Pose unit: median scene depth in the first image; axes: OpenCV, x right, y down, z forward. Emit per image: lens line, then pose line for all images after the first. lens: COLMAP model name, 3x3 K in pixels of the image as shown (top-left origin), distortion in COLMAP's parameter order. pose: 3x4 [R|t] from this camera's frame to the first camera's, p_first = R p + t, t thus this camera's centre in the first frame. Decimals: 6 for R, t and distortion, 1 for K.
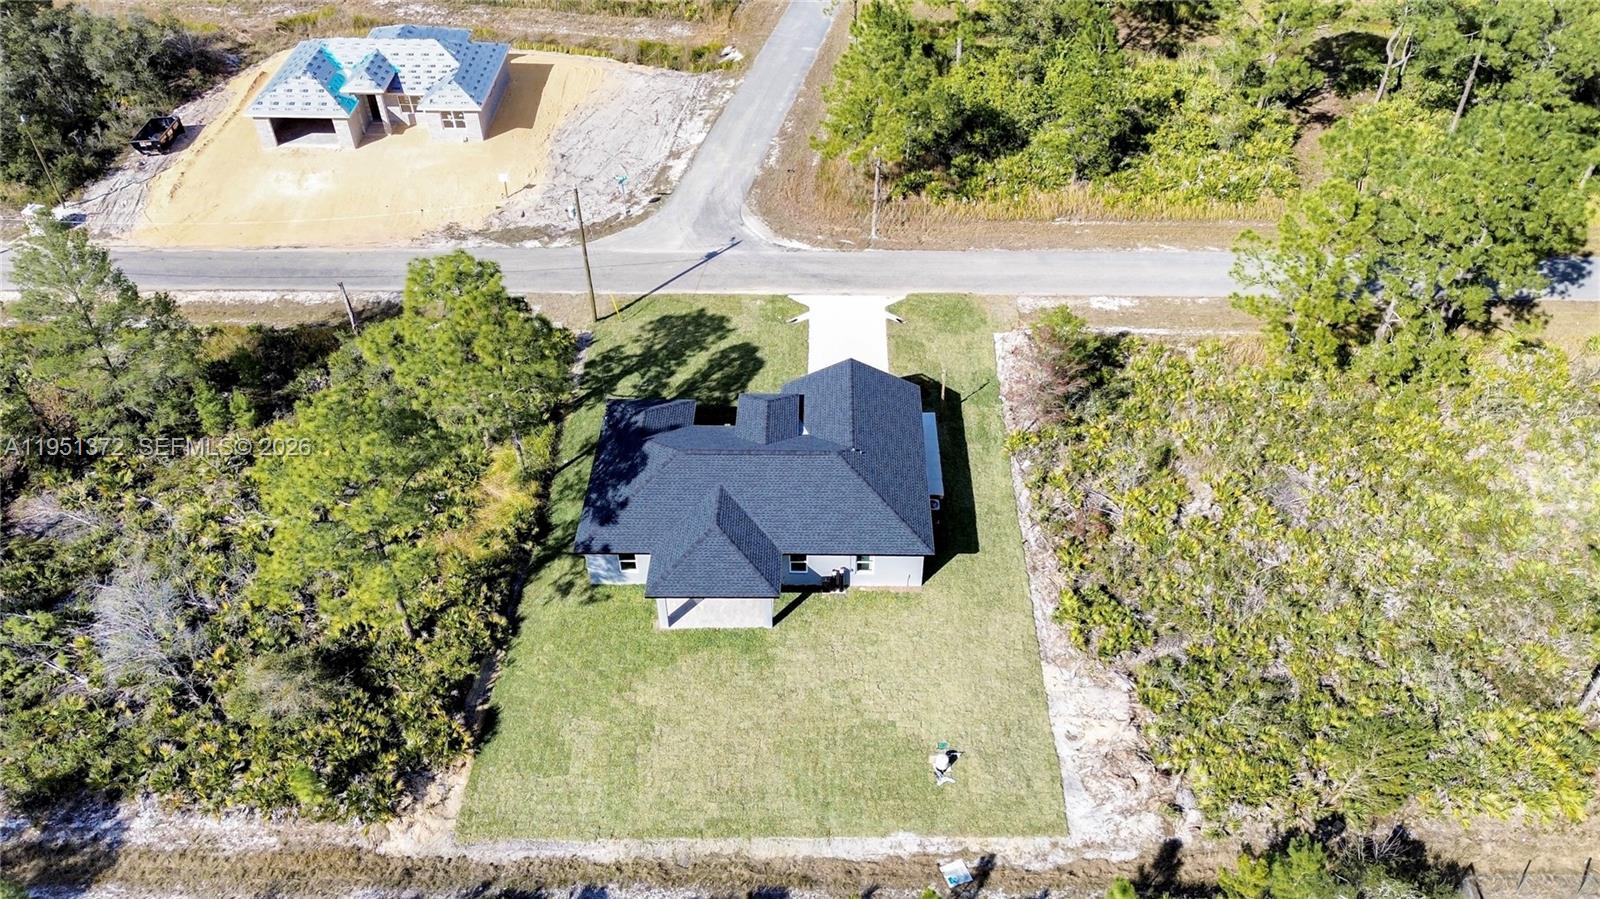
lens RADIAL K [[1130.7, 0, 800.0], [0, 1130.7, 449.5], [0, 0, 1]] dist [0.008063, 0.001207]
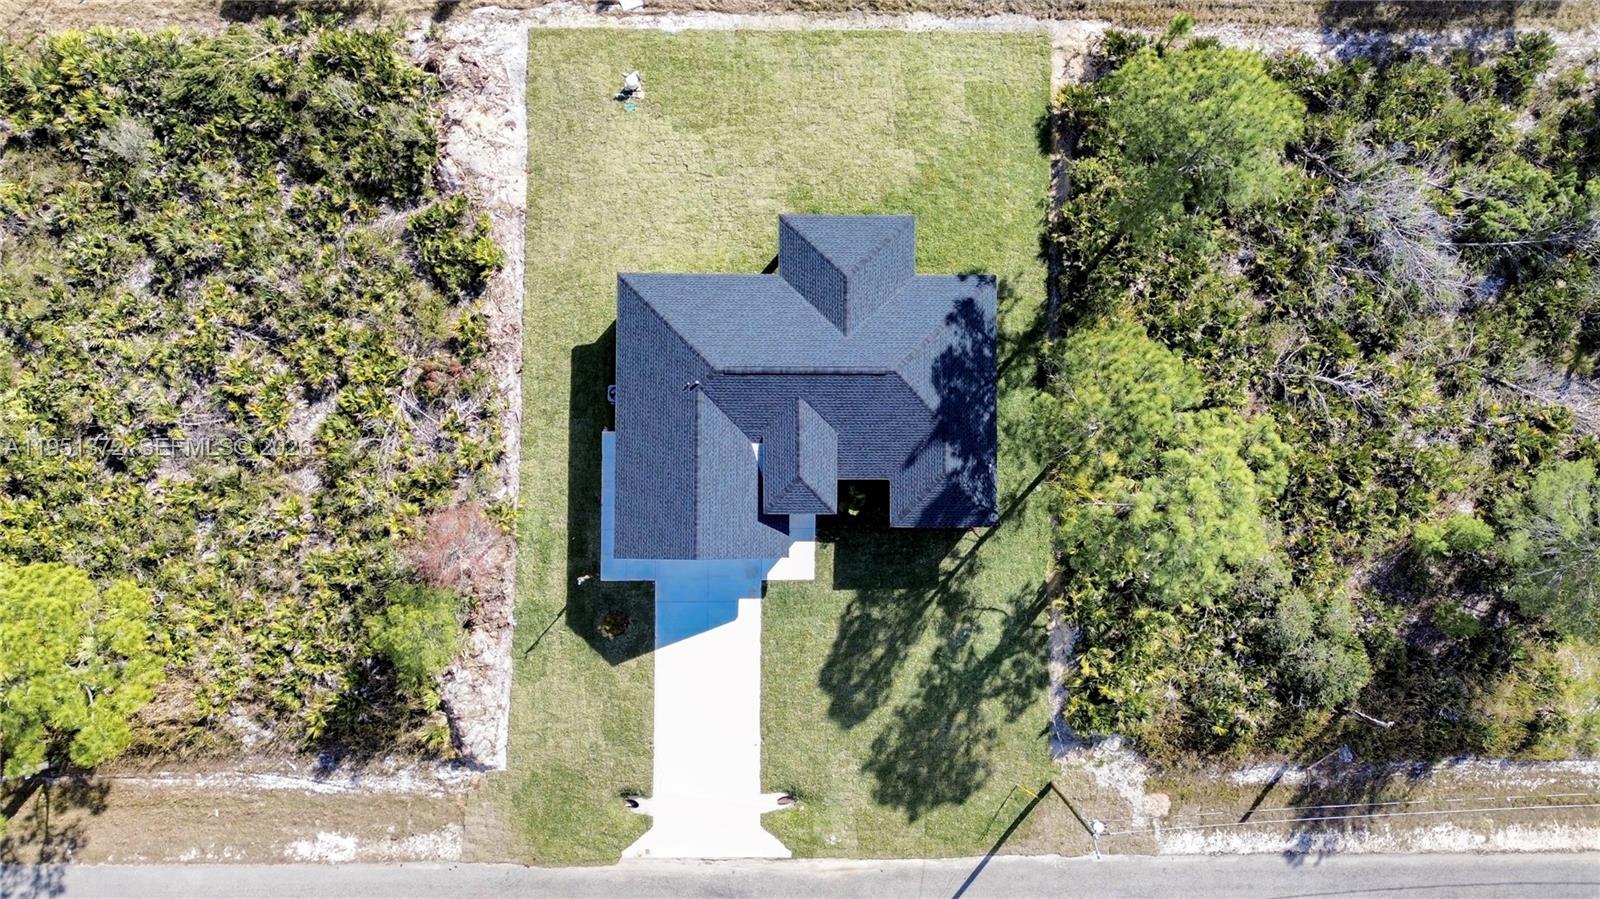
lens RADIAL K [[1130.7, 0, 800.0], [0, 1130.7, 449.5], [0, 0, 1]] dist [0.008063, 0.001207]
pose [[-0.999251, 0.017022, -0.034754, 0.004845], [-0.037692, -0.631668, 0.774322, -0.685526], [-0.008772, 0.775052, 0.631836, 0.474996]]
